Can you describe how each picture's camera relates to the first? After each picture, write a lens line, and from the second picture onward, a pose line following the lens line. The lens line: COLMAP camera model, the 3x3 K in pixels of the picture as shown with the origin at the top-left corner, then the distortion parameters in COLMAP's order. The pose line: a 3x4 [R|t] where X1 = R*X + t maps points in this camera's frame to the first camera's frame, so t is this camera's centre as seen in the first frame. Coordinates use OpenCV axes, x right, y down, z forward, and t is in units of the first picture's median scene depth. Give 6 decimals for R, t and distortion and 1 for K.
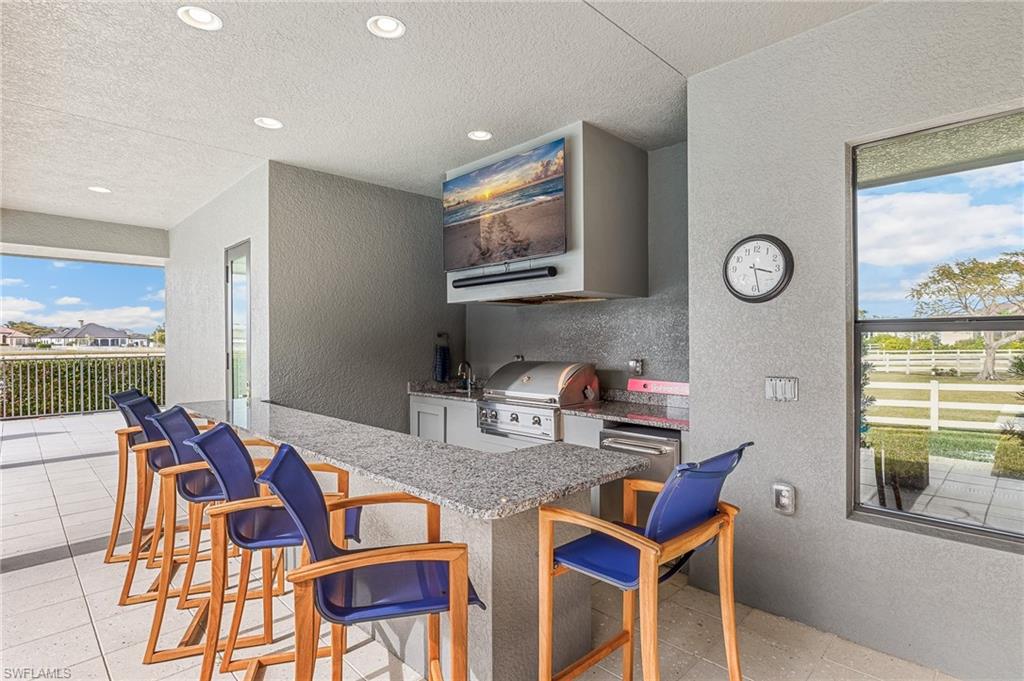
lens RADIAL K [[501.8, 0, 510.1], [0, 501.8, 343.4], [0, 0, 1]] dist [0.001332, 0.000066]
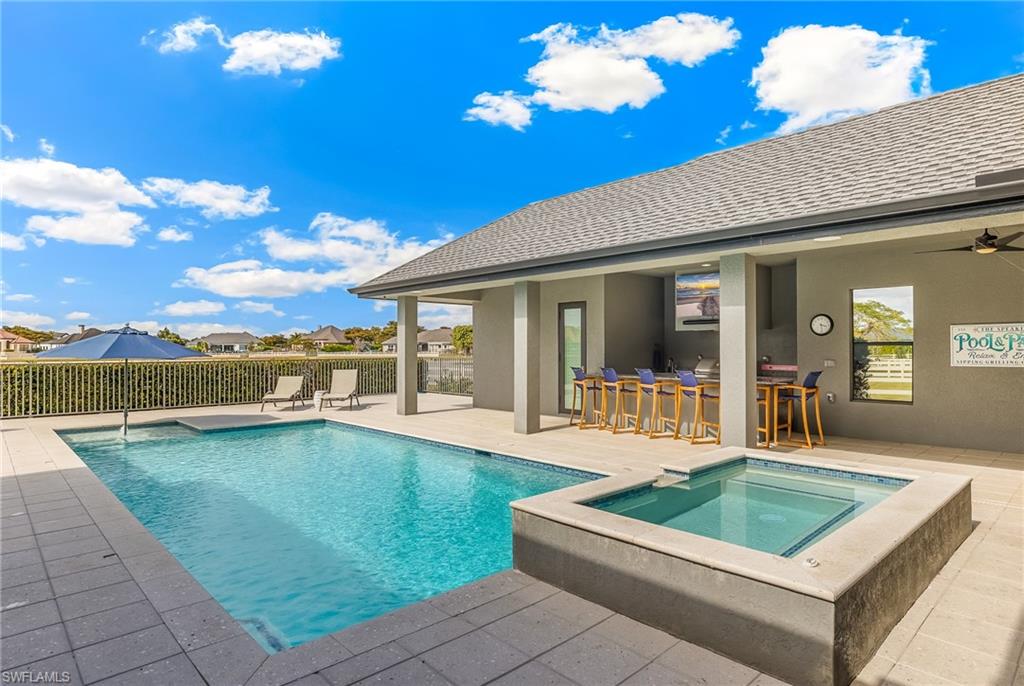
lens RADIAL K [[571.8, 0, 489.3], [0, 571.8, 344.0], [0, 0, 1]] dist [-0.004658, -0.000391]
pose [[0.998983, 0.001895, -0.045043, -0.845116], [-0.002420, 0.999930, -0.011592, 0.009103], [0.045018, 0.011689, 0.998918, -1.577373]]
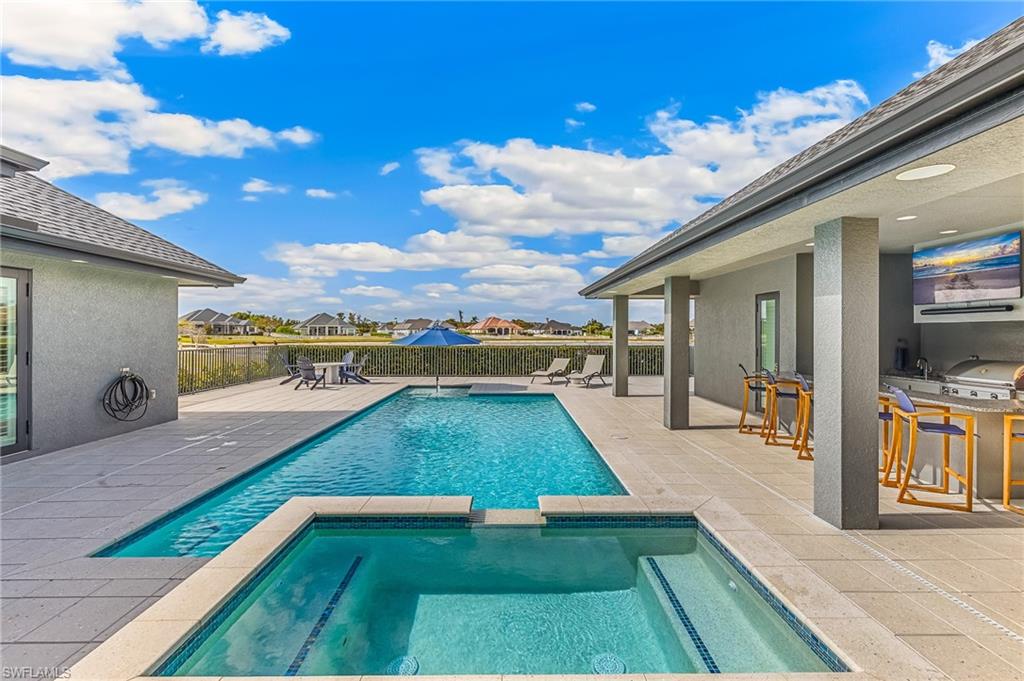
lens RADIAL K [[426.8, 0, 516.9], [0, 426.8, 329.3], [0, 0, 1]] dist [0.000352, 0.000531]
pose [[0.722823, 0.001314, -0.691032, -0.097657], [-0.008851, 0.999934, -0.007357, -0.036734], [0.690977, 0.011434, 0.722787, -0.974895]]
